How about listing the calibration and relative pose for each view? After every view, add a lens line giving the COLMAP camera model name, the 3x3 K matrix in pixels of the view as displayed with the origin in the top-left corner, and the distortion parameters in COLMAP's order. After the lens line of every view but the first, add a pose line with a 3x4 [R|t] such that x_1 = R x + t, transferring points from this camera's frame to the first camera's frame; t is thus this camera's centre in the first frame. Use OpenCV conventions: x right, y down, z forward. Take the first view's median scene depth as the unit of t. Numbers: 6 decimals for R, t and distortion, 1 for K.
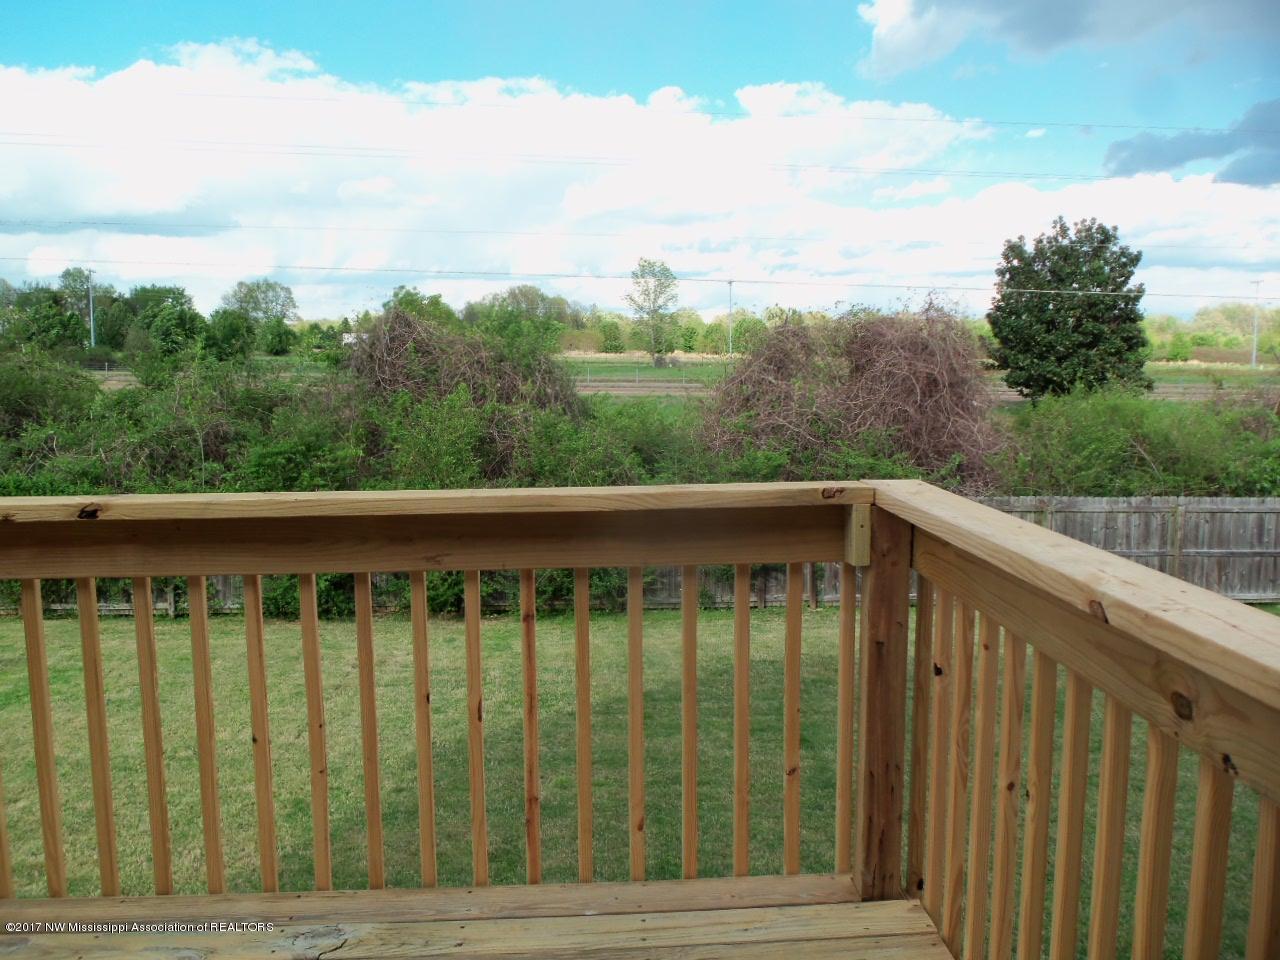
lens RADIAL K [[1076.2, 0, 645.1], [0, 1076.2, 501.5], [0, 0, 1]] dist [-0.020328, 0.002311]
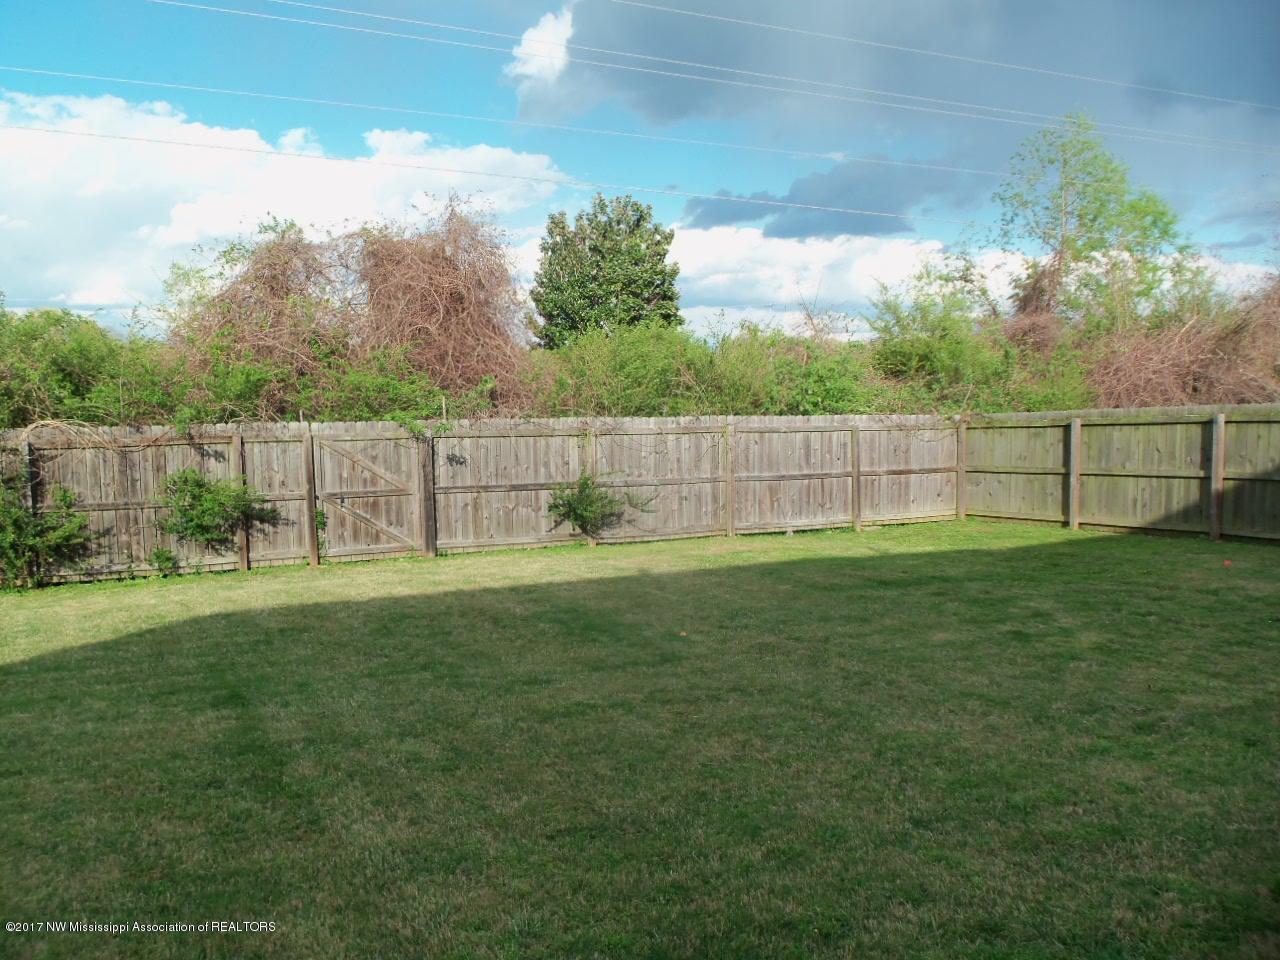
lens RADIAL K [[1076.2, 0, 653.9], [0, 1076.2, 481.0], [0, 0, 1]] dist [-0.020328, 0.002311]
pose [[0.918084, -0.037778, 0.394582, 0.076930], [0.054510, 0.998023, -0.031277, 0.075232], [-0.392620, 0.050224, 0.918328, 0.184699]]
